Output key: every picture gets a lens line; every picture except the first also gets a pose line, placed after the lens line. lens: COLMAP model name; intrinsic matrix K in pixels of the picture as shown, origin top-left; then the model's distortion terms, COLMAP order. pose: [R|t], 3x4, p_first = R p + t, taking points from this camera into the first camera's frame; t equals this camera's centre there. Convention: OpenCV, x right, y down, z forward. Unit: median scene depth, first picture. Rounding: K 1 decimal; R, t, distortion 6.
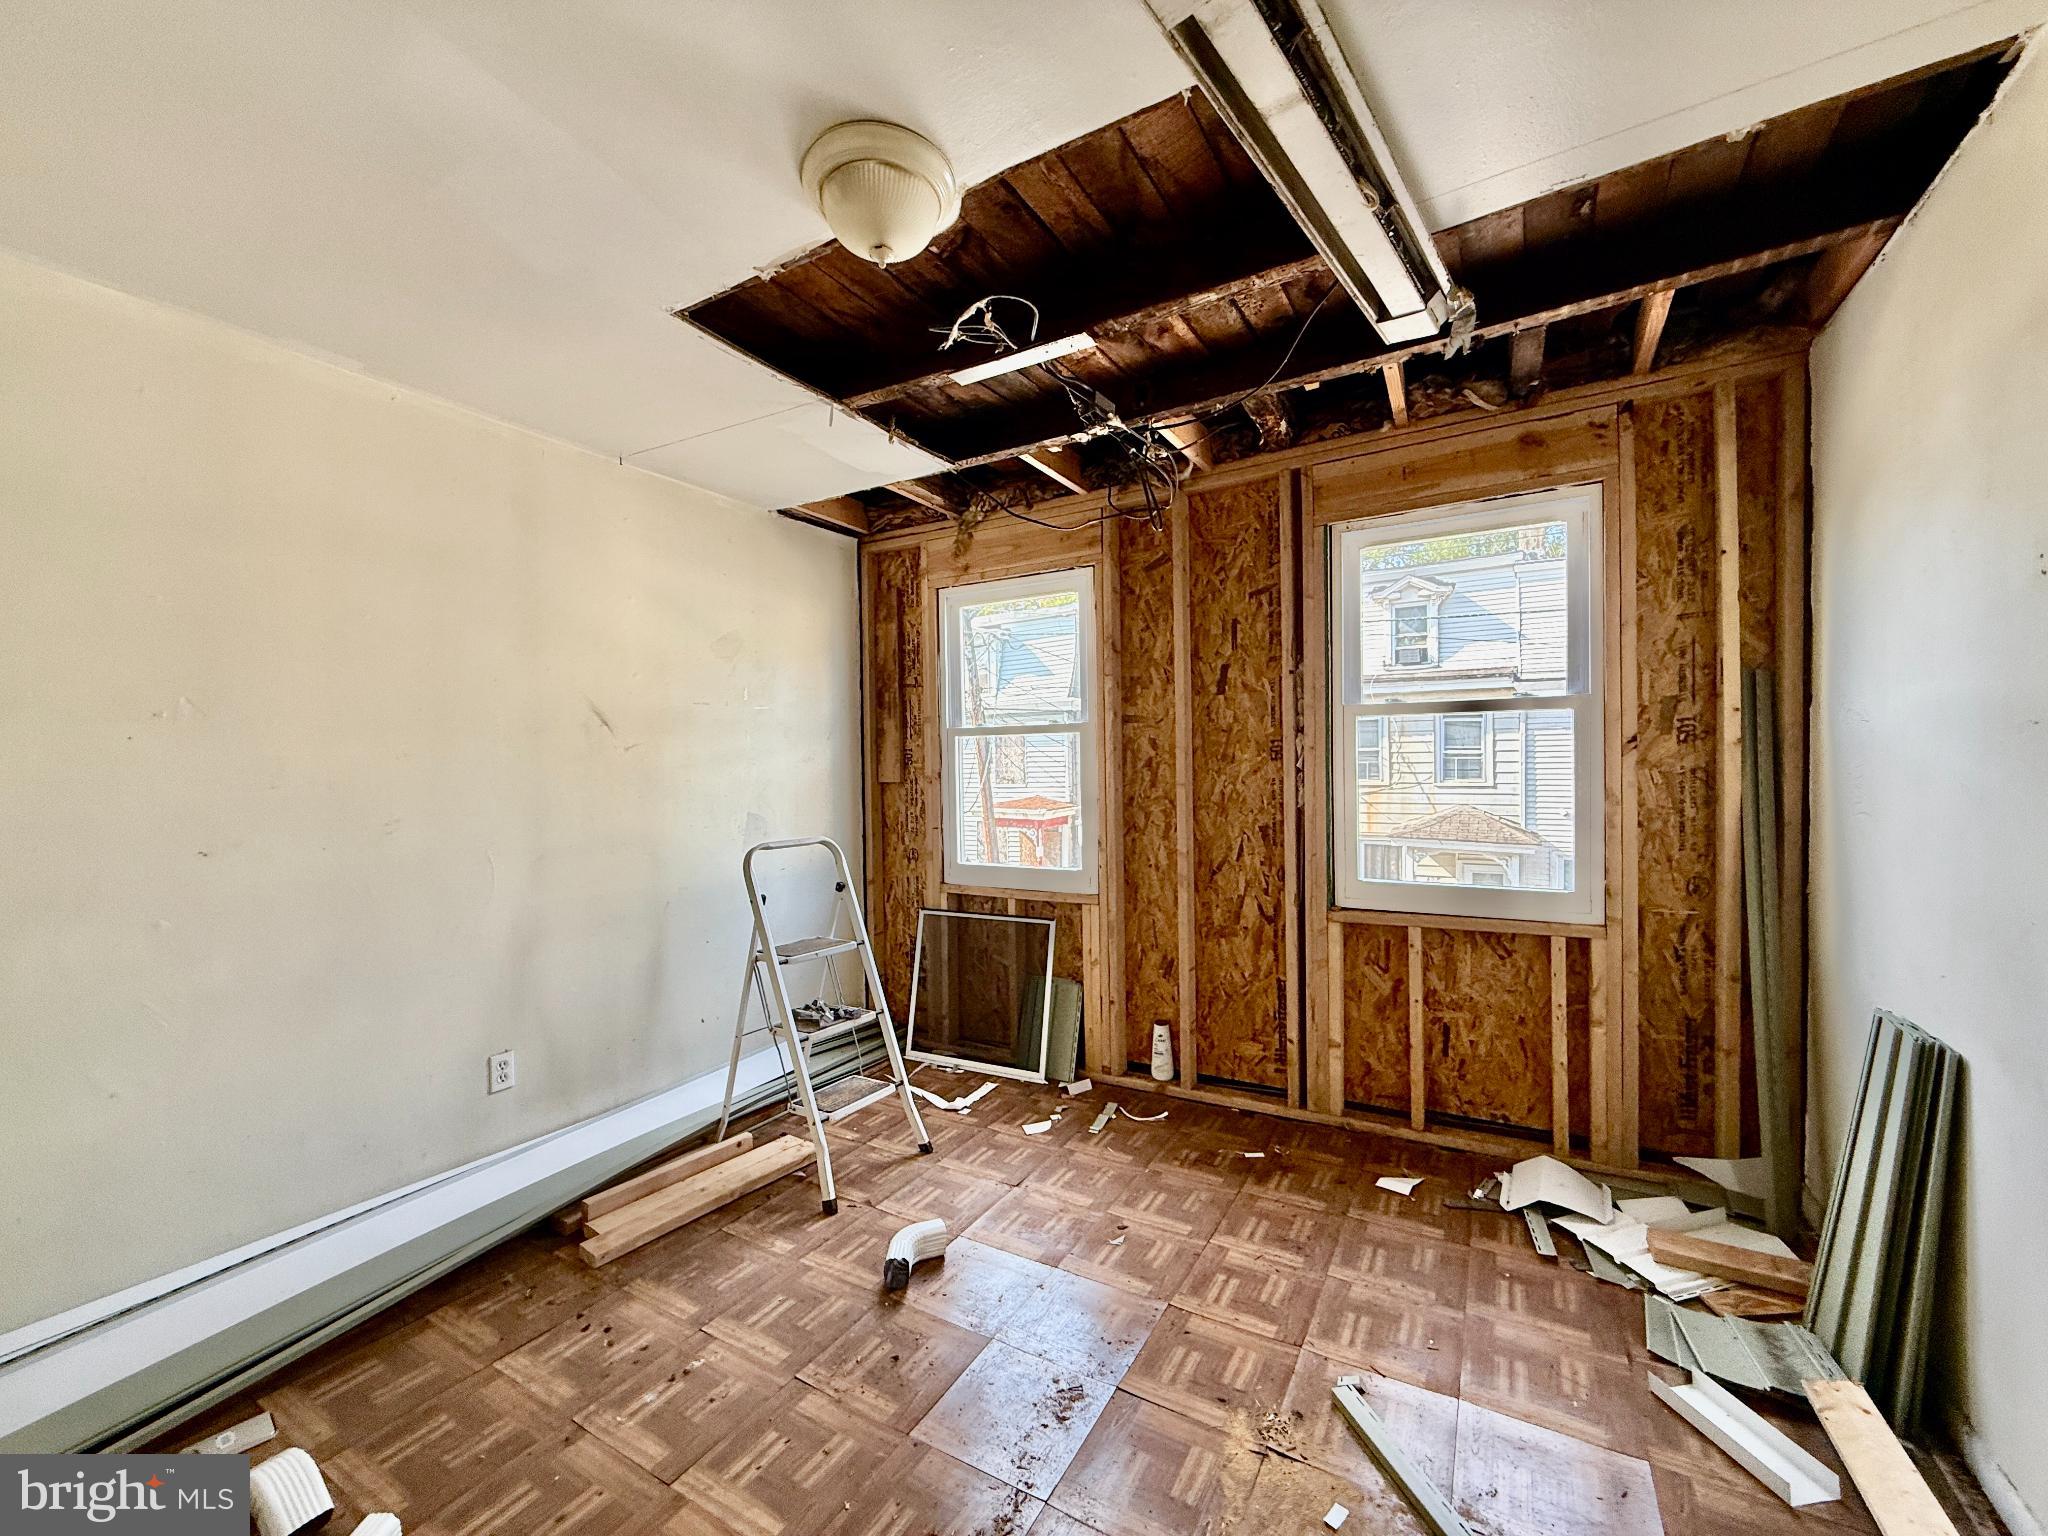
lens RADIAL K [[818.9, 0, 1024.7], [0, 818.9, 775.4], [0, 0, 1]] dist [-0.000362, 0.000157]
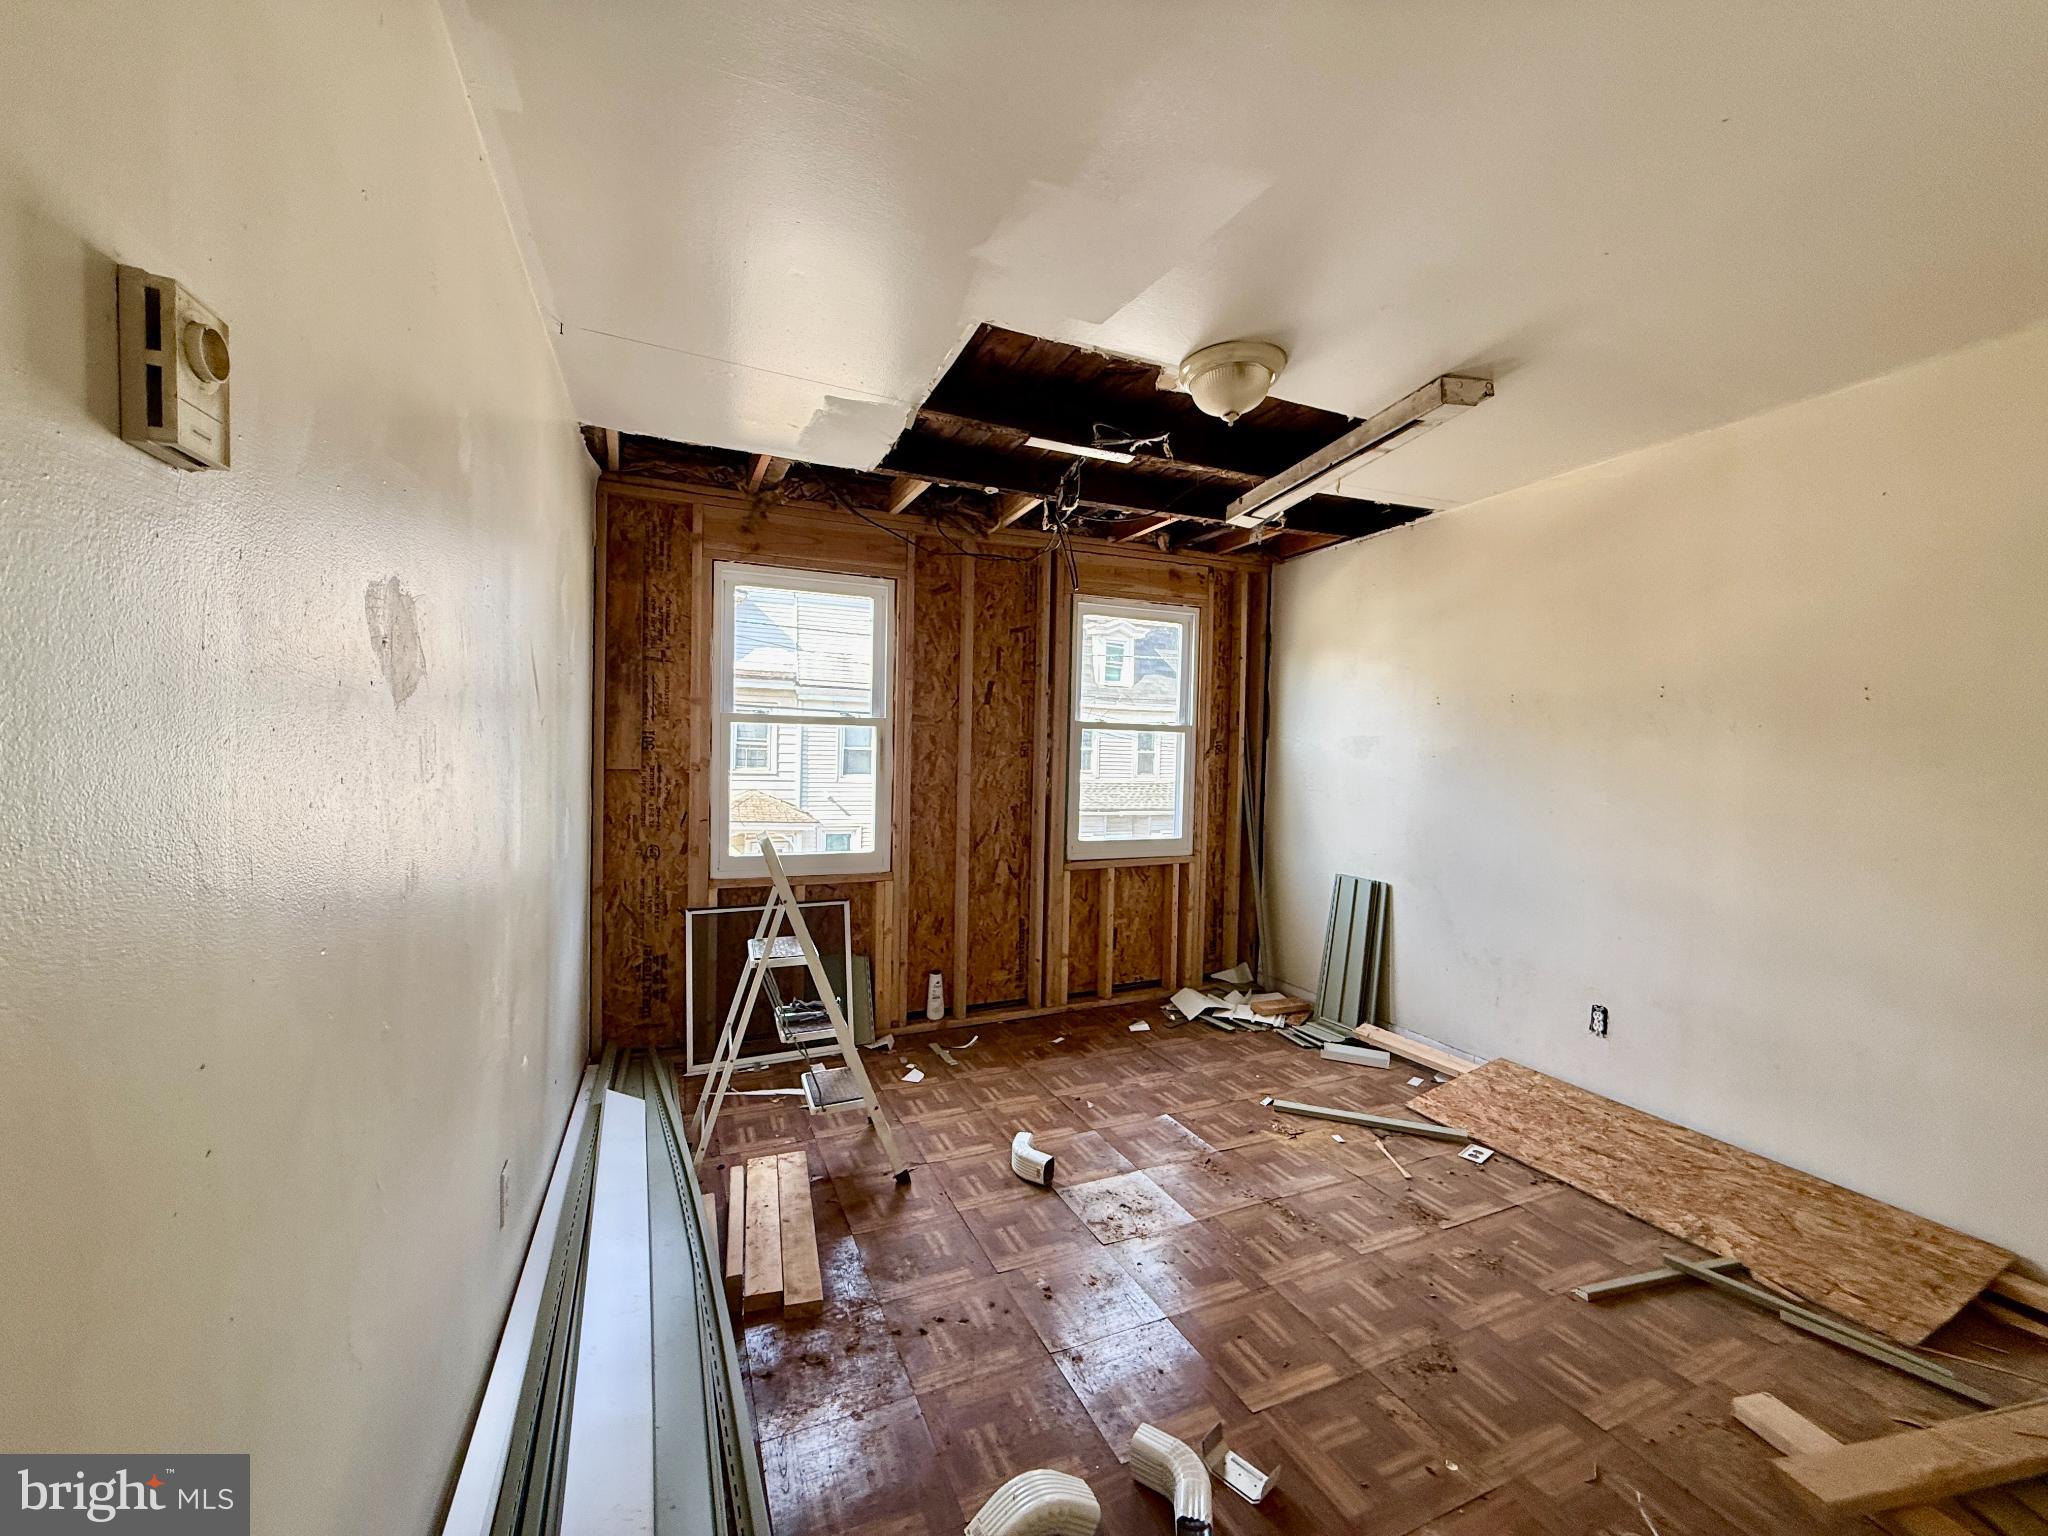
lens RADIAL K [[818.9, 0, 1021.1], [0, 818.9, 774.4], [0, 0, 1]] dist [-0.000362, 0.000157]
pose [[0.581303, 0.004895, 0.813672, -0.789991], [-0.017666, 0.999822, 0.006606, 0.001209], [-0.813495, -0.018215, 0.581286, 0.217740]]
